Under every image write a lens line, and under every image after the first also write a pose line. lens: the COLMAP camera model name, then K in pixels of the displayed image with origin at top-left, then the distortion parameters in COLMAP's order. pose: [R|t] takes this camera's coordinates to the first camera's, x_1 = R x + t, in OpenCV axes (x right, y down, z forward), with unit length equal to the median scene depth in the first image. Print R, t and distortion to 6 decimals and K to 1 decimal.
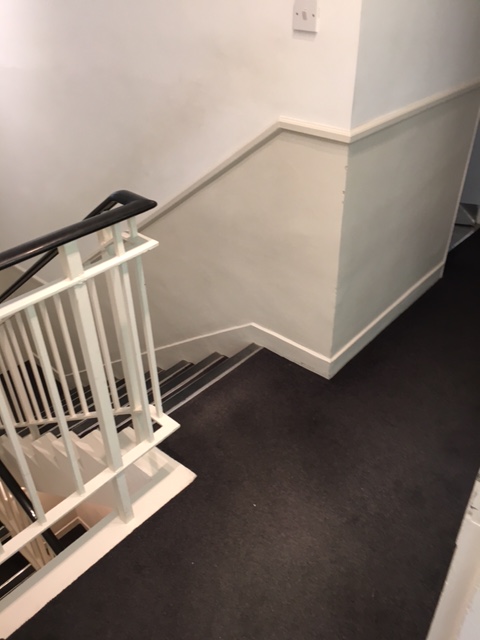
lens RADIAL K [[540.8, 0, 240.0], [0, 540.8, 320.0], [0, 0, 1]] dist [-0.005599, -0.008328]
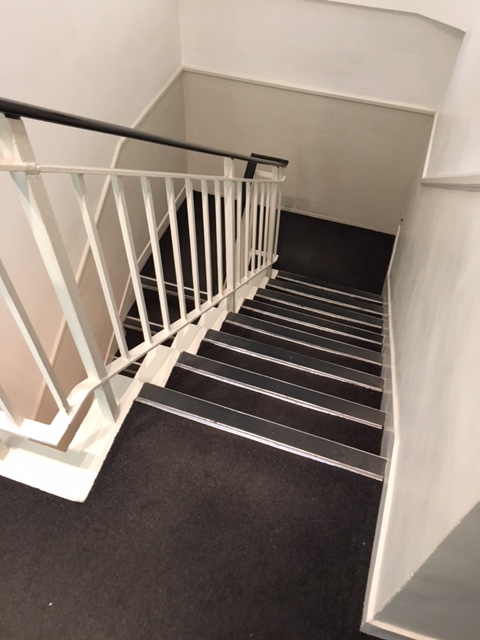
lens RADIAL K [[540.8, 0, 240.0], [0, 540.8, 320.0], [0, 0, 1]] dist [-0.005599, -0.008328]
pose [[0.406472, 0.726140, -0.554528, 0.221460], [-0.530736, 0.681683, 0.503615, -0.340376], [0.743707, 0.089602, 0.662474, 0.642014]]
